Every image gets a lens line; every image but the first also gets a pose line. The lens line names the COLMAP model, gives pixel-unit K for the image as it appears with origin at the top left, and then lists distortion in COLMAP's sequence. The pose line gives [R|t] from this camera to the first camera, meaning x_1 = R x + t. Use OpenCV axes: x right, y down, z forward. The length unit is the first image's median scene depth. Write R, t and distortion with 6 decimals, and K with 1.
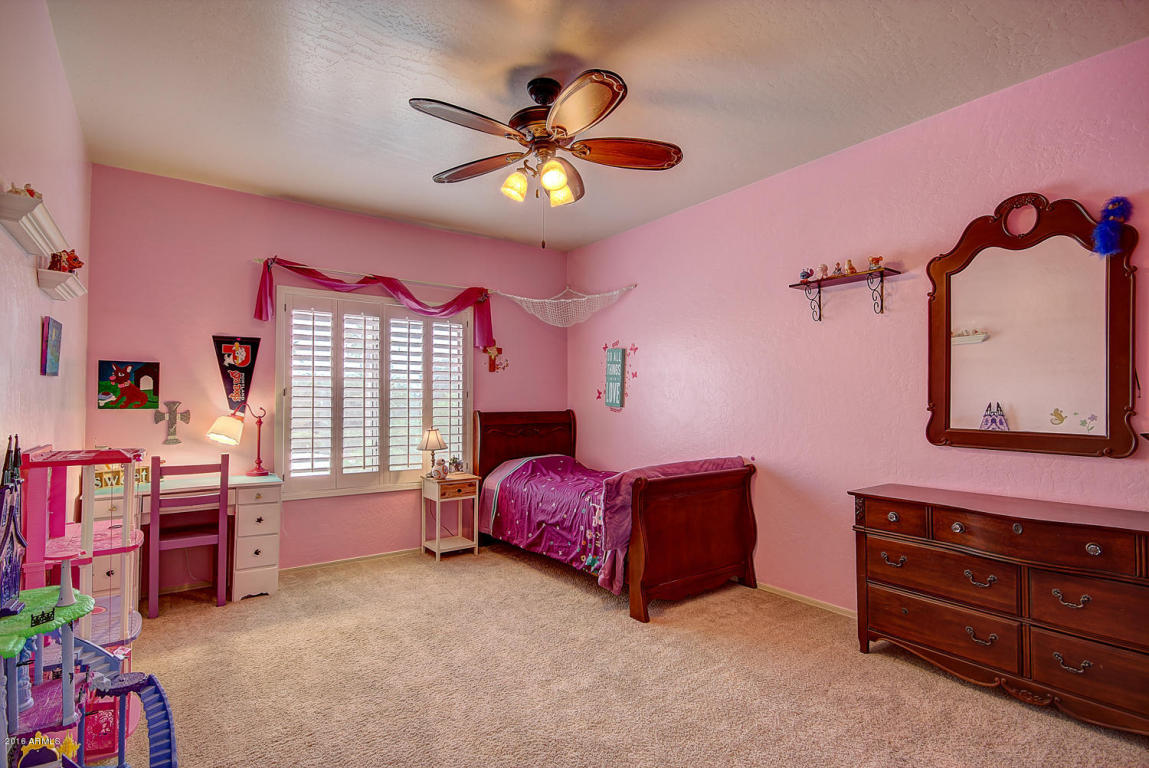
lens RADIAL K [[580.4, 0, 578.8], [0, 580.4, 387.4], [0, 0, 1]] dist [-0.000029, 0.000048]
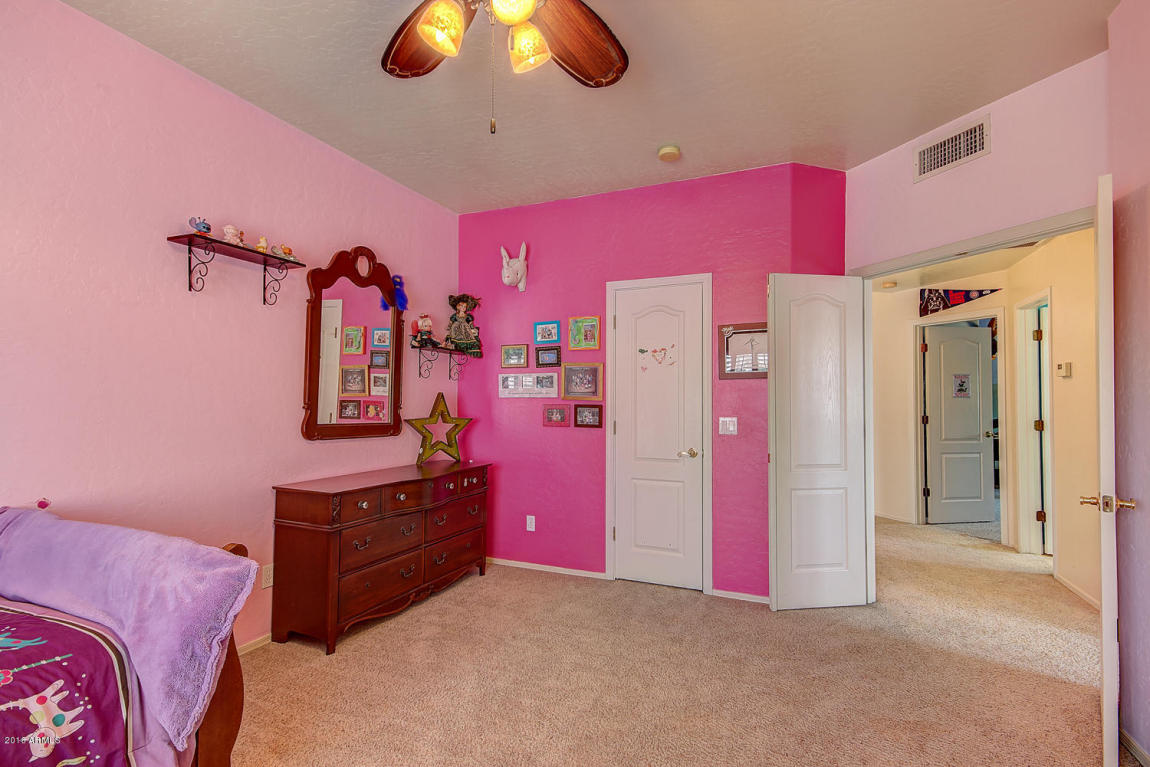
lens RADIAL K [[529.8, 0, 579.4], [0, 529.8, 387.4], [0, 0, 1]] dist [-0.016331, -0.000937]
pose [[-0.516582, 0.020255, 0.855998, -0.512564], [-0.022795, 0.999041, -0.037396, 0.026530], [-0.855934, -0.038830, -0.515625, 1.126174]]
